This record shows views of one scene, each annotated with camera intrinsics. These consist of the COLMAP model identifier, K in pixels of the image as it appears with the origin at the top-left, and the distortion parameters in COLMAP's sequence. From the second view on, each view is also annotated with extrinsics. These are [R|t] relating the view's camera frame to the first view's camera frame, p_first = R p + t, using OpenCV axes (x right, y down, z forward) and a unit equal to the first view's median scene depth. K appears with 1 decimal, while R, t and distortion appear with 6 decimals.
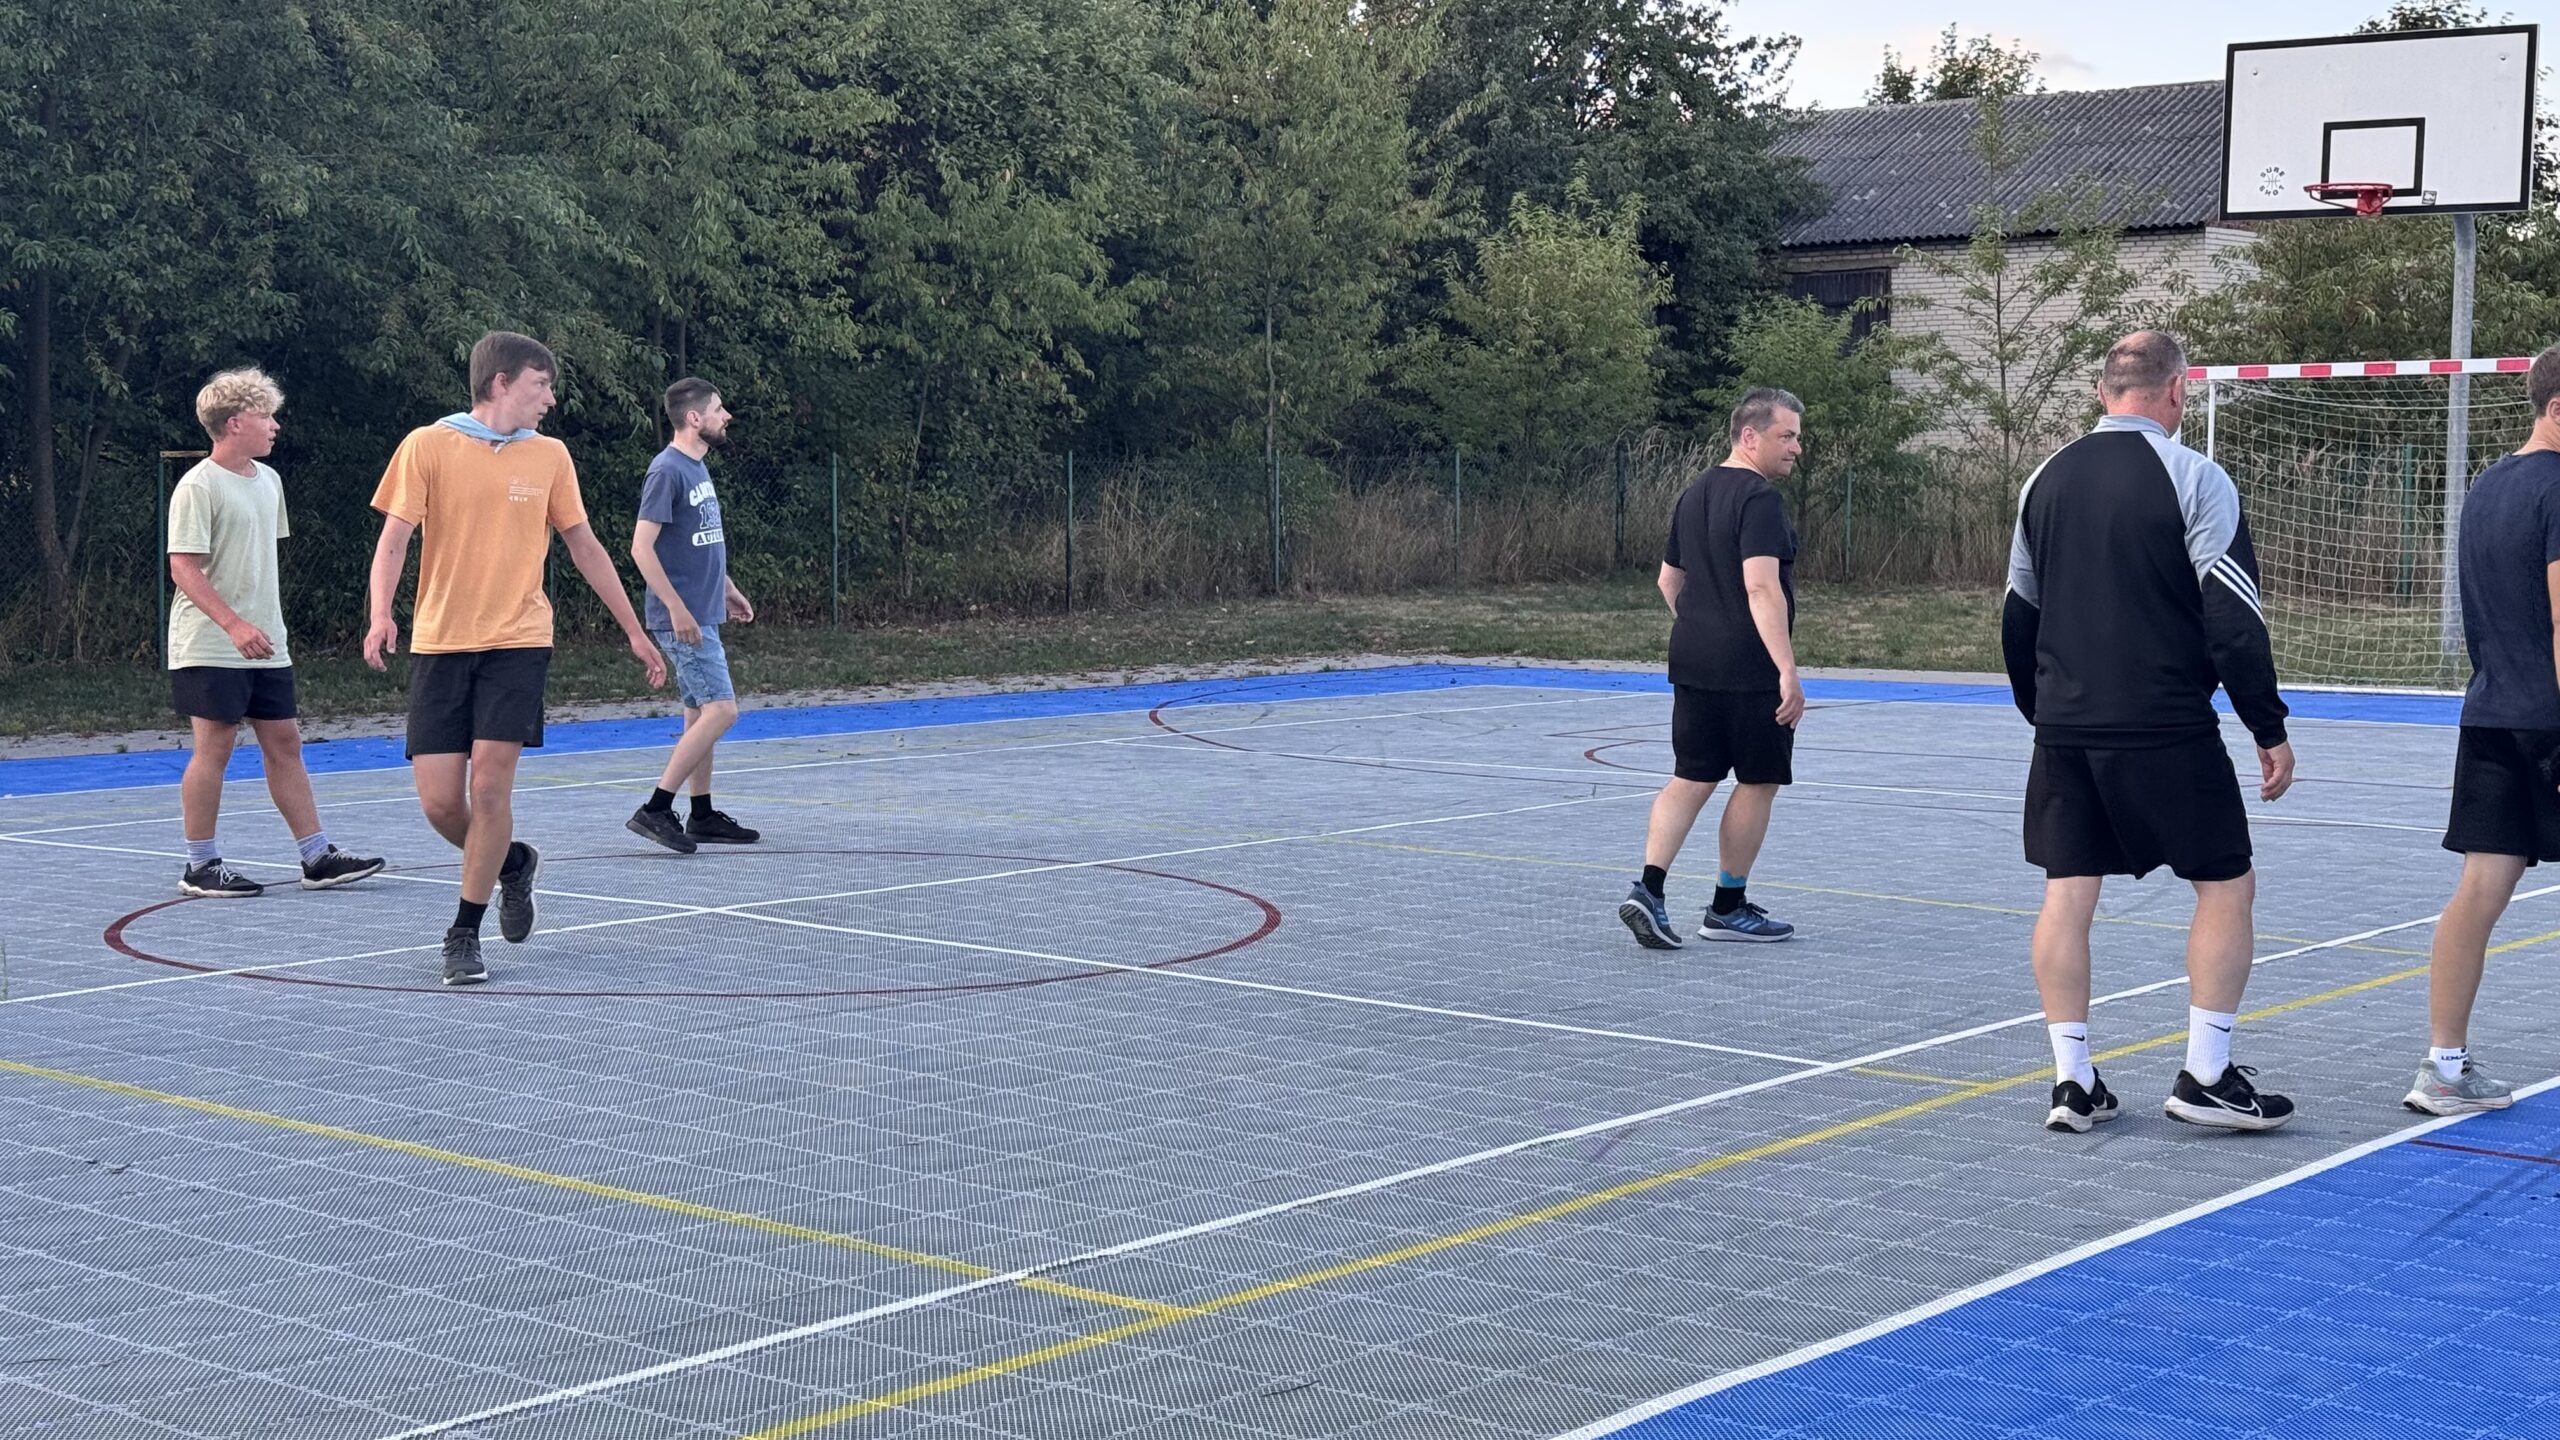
lens RADIAL K [[3544.3, 0, 1247.2], [0, 3544.3, 747.2], [0, 0, 1]] dist [0.135414, 0.000000]
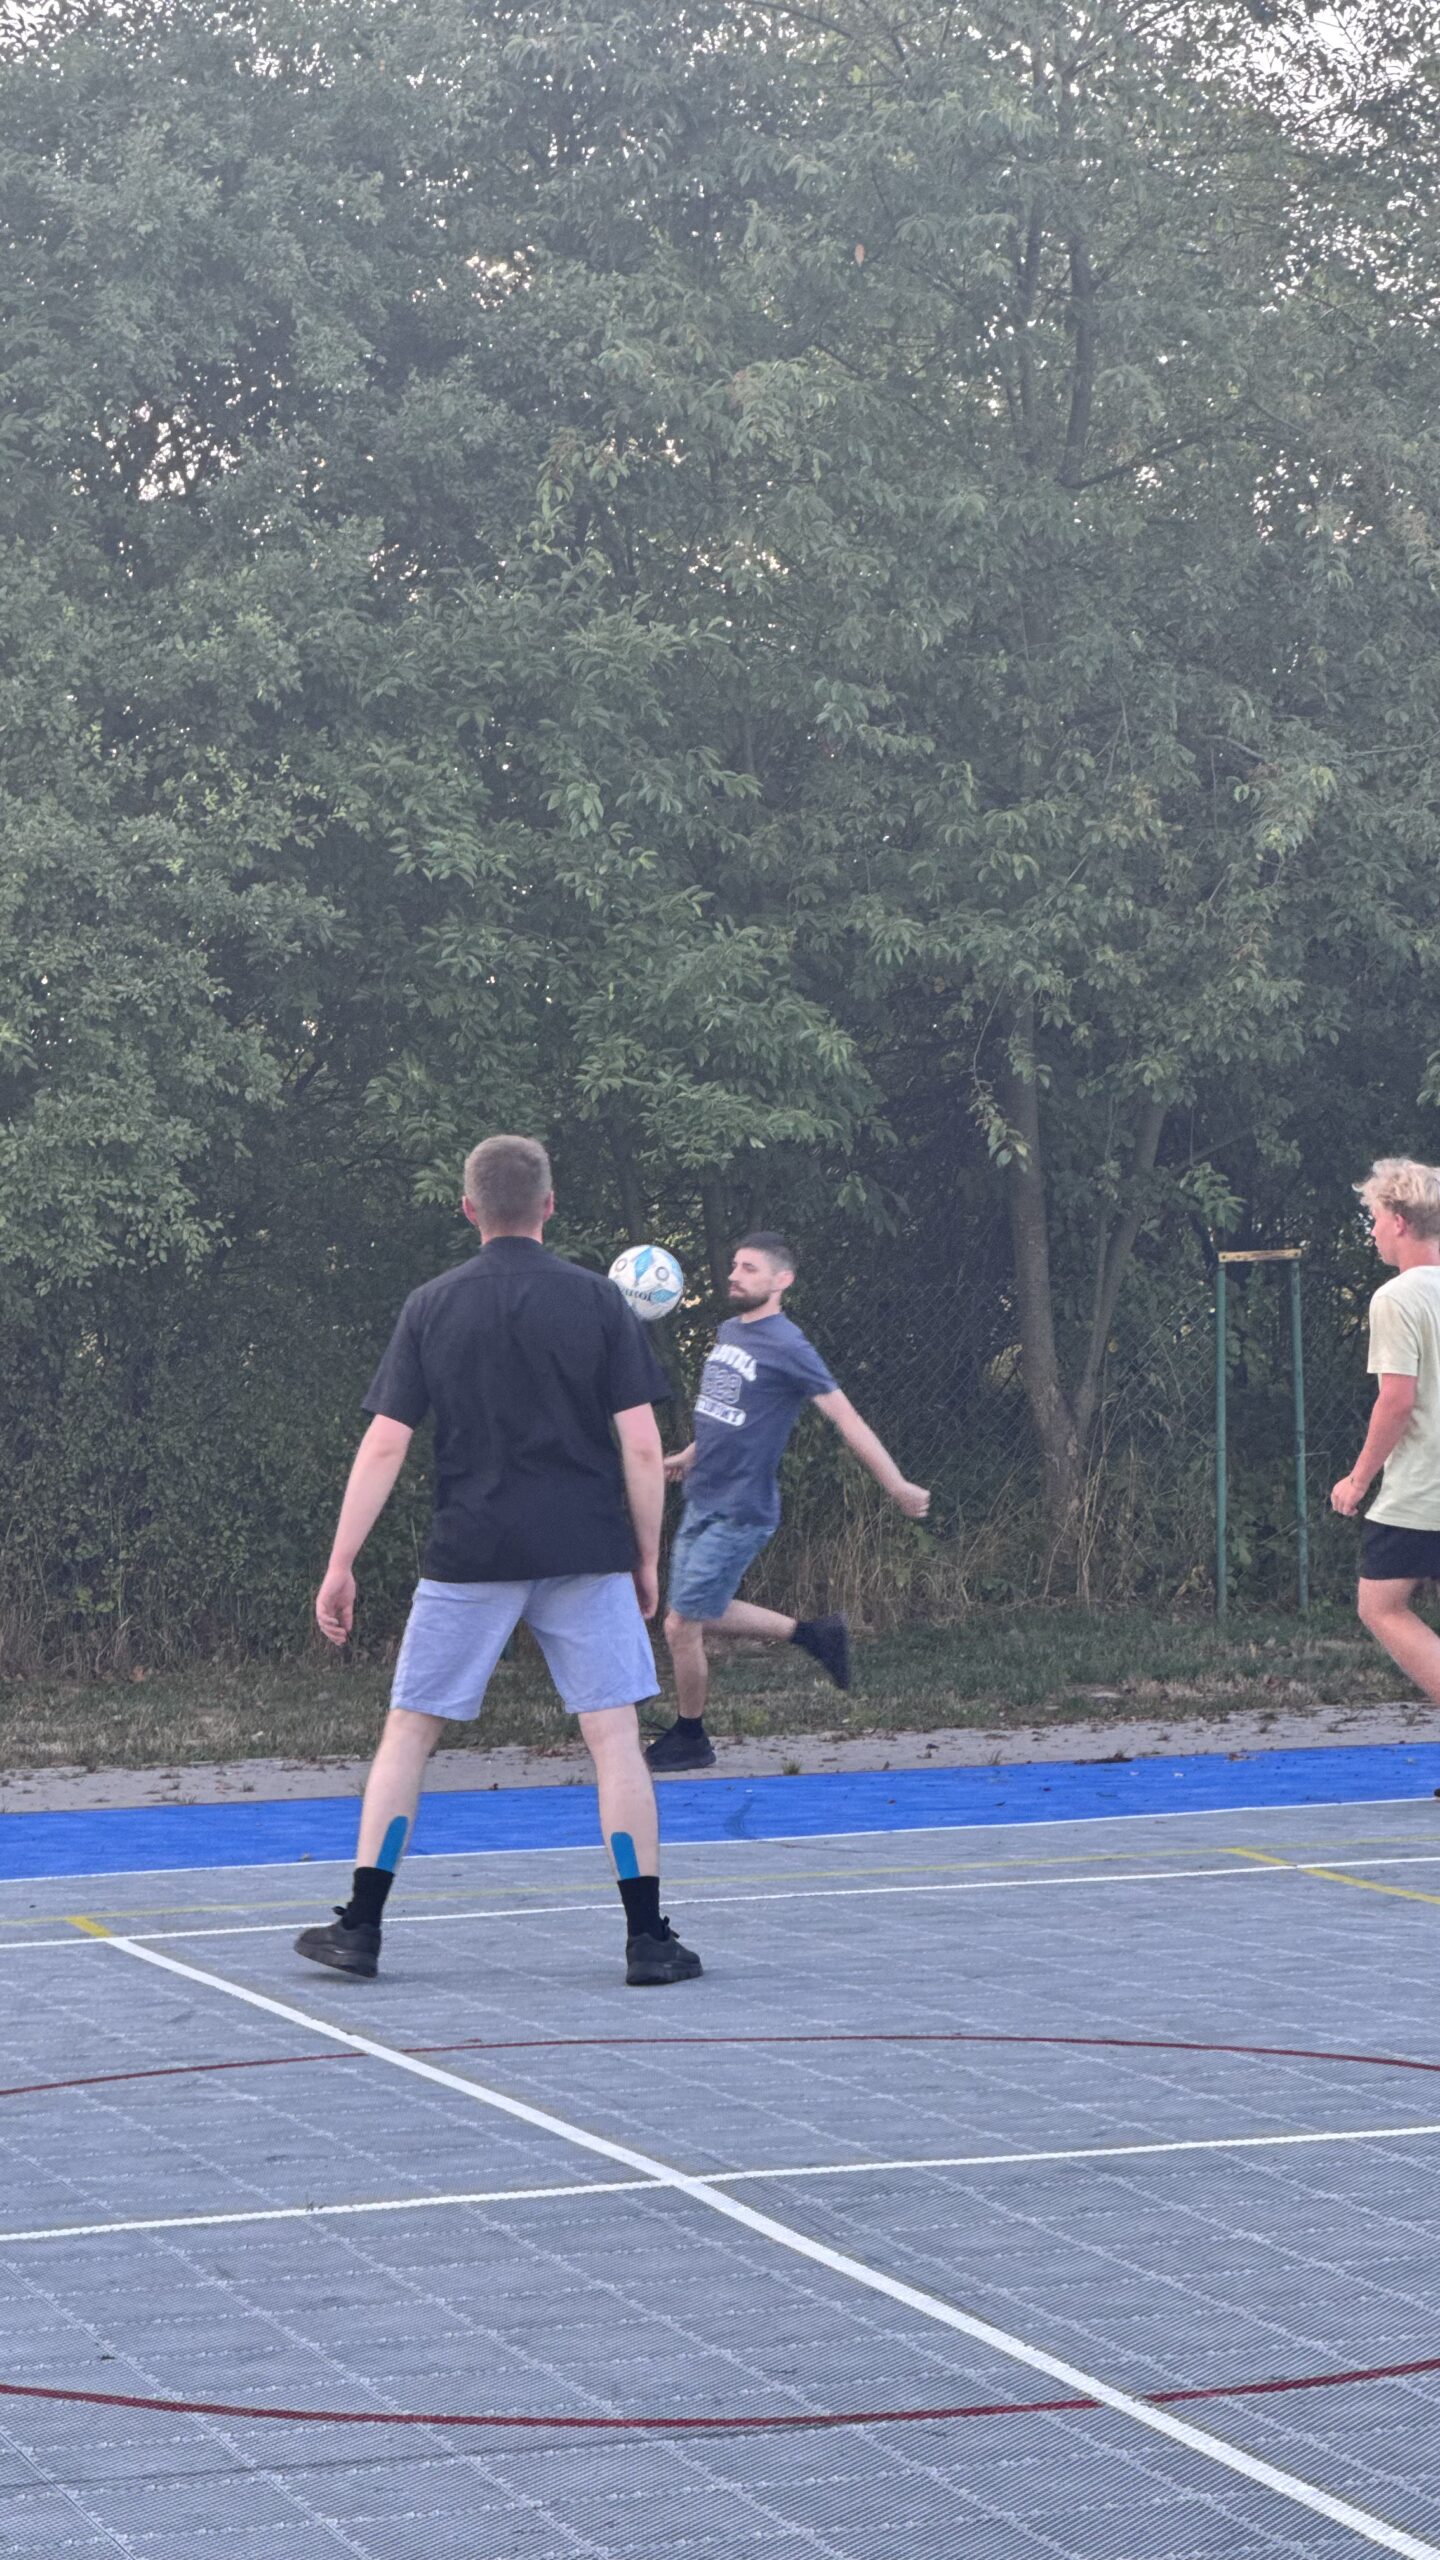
lens RADIAL K [[5737.5, 0, 713.2], [0, 5737.5, 1285.3], [0, 0, 1]] dist [0.169338, 0.000000]
pose [[0.847144, -0.022033, -0.530907, 0.113668], [-0.016946, 0.997511, -0.068437, -0.007517], [0.531093, 0.066973, 0.844662, 0.113147]]
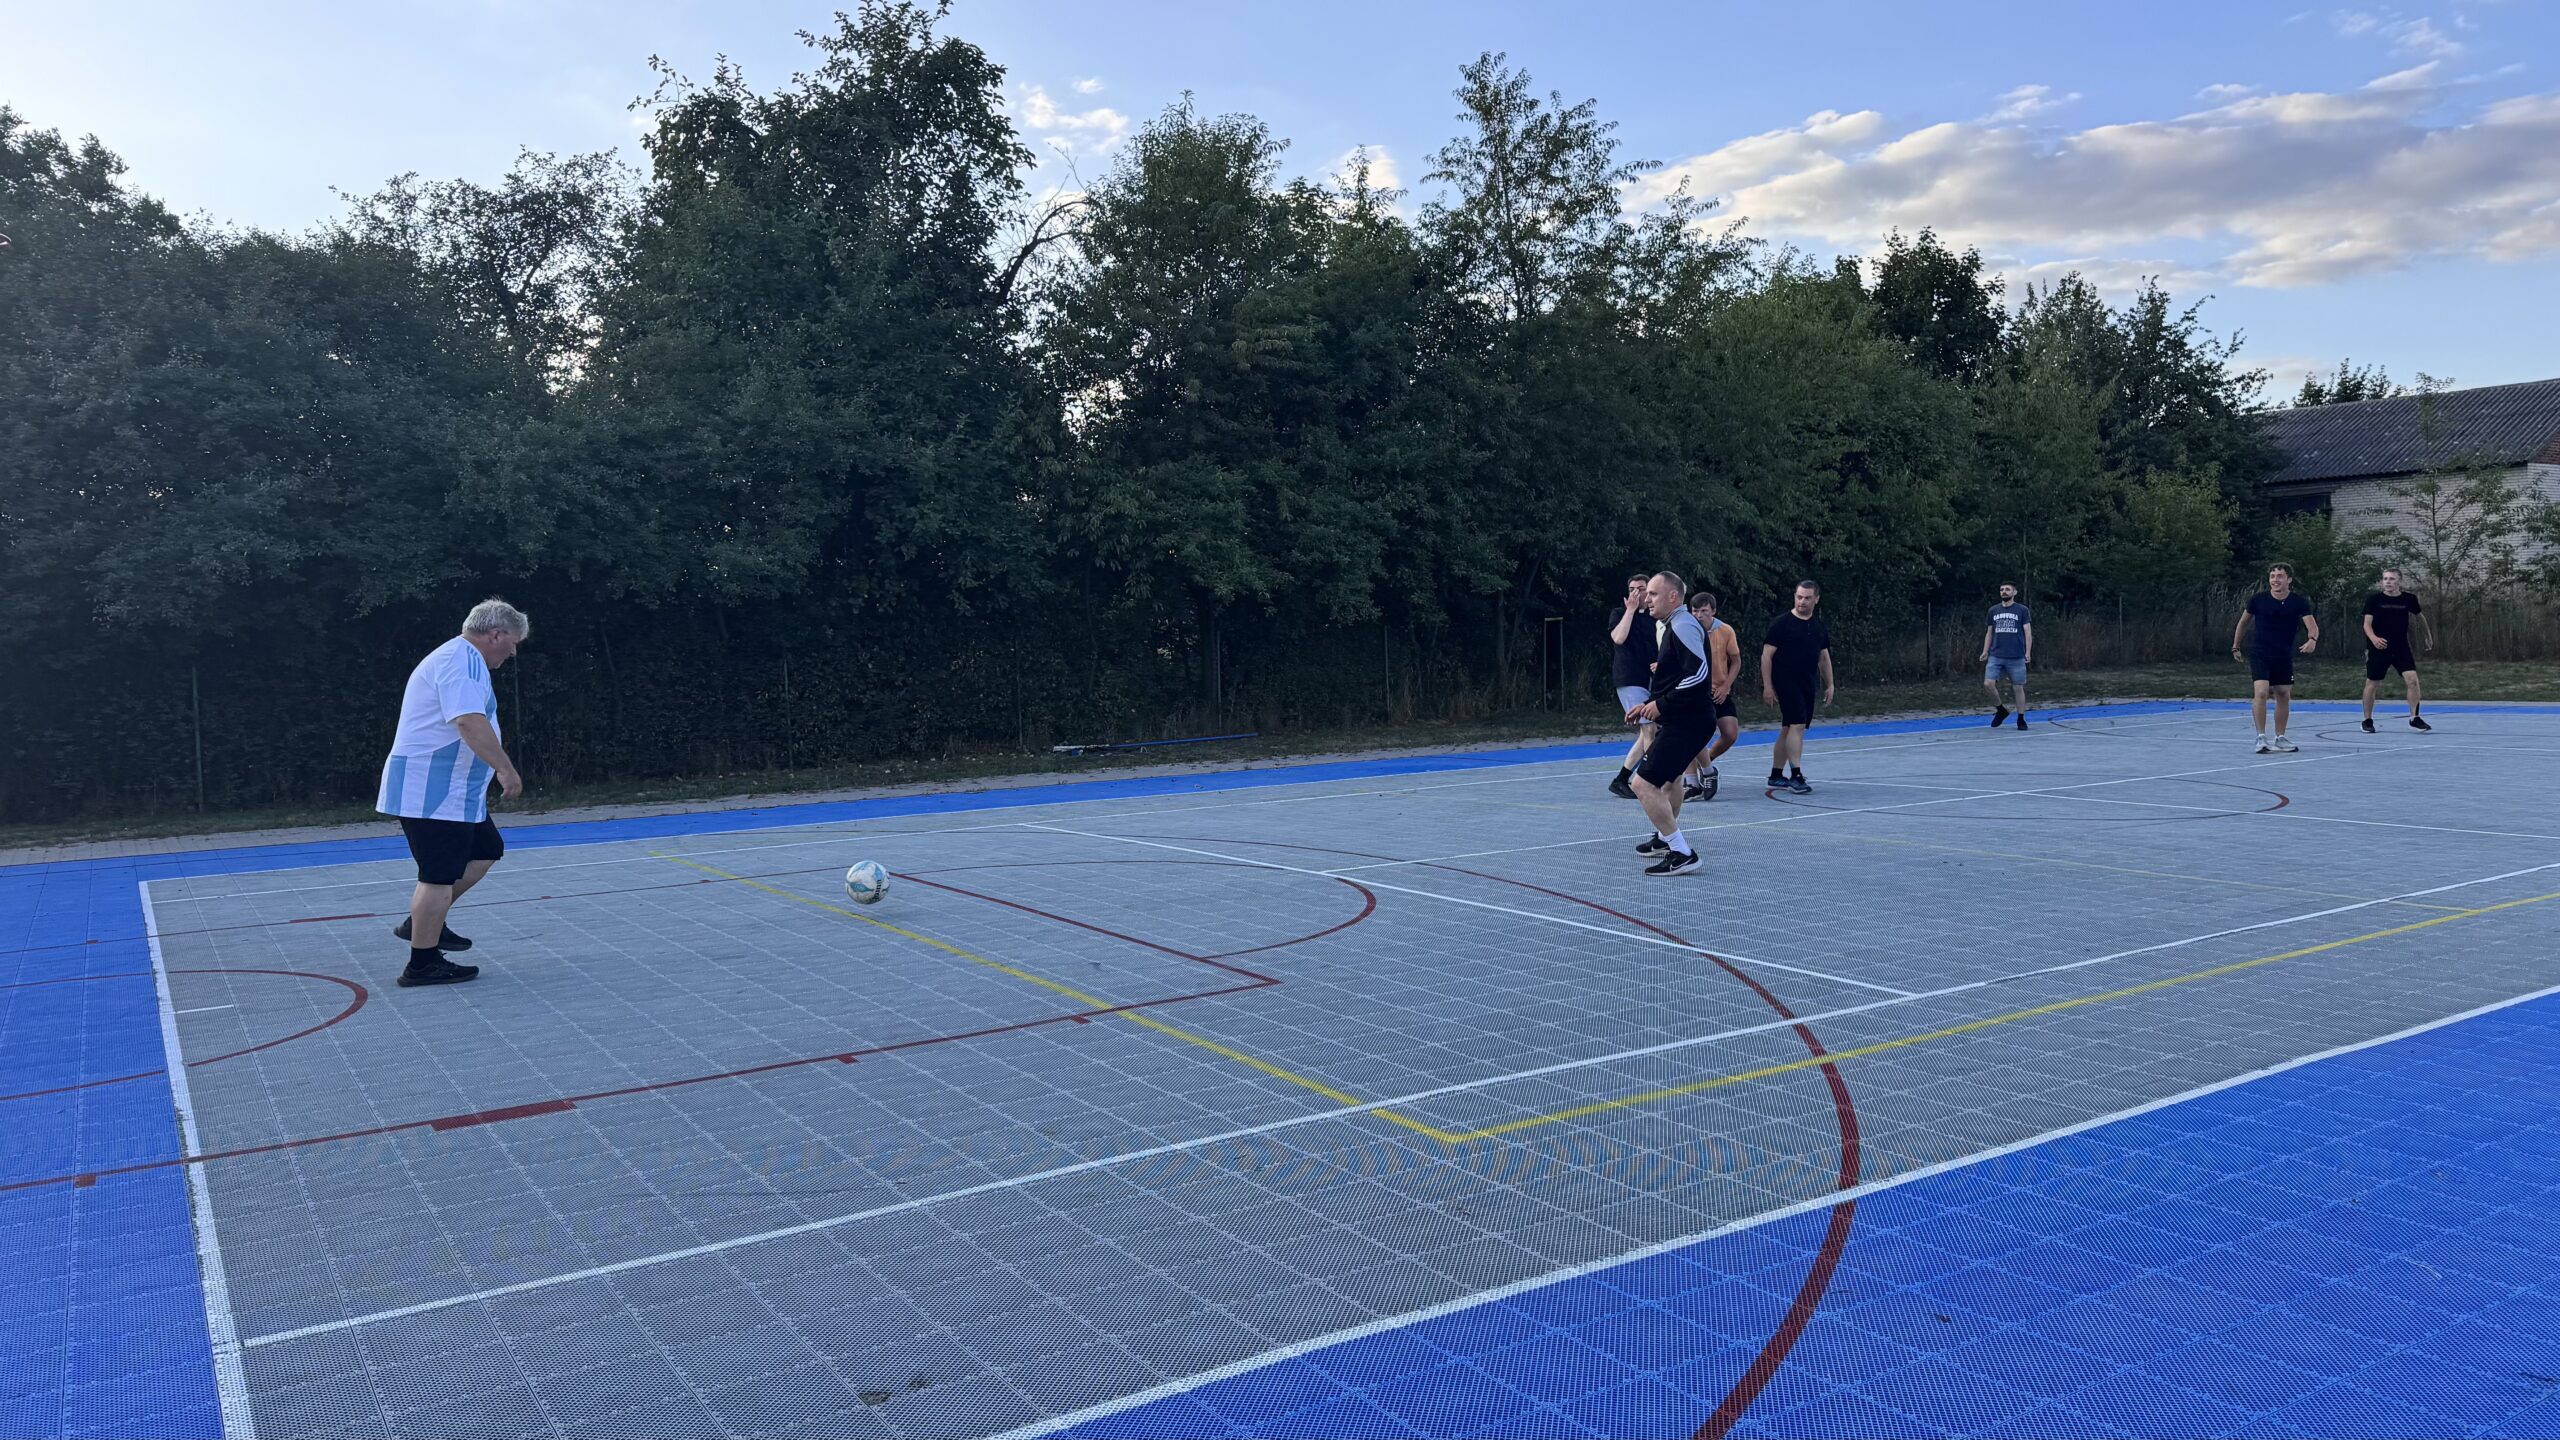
lens RADIAL K [[1797.4, 0, 1300.9], [0, 1797.4, 719.8], [0, 0, 1]] dist [0.093879, -0.101955]
pose [[0.954891, -0.014142, -0.296619, -0.091161], [0.006669, 0.999635, -0.026191, 0.010120], [0.296881, 0.023031, 0.954637, -0.123130]]
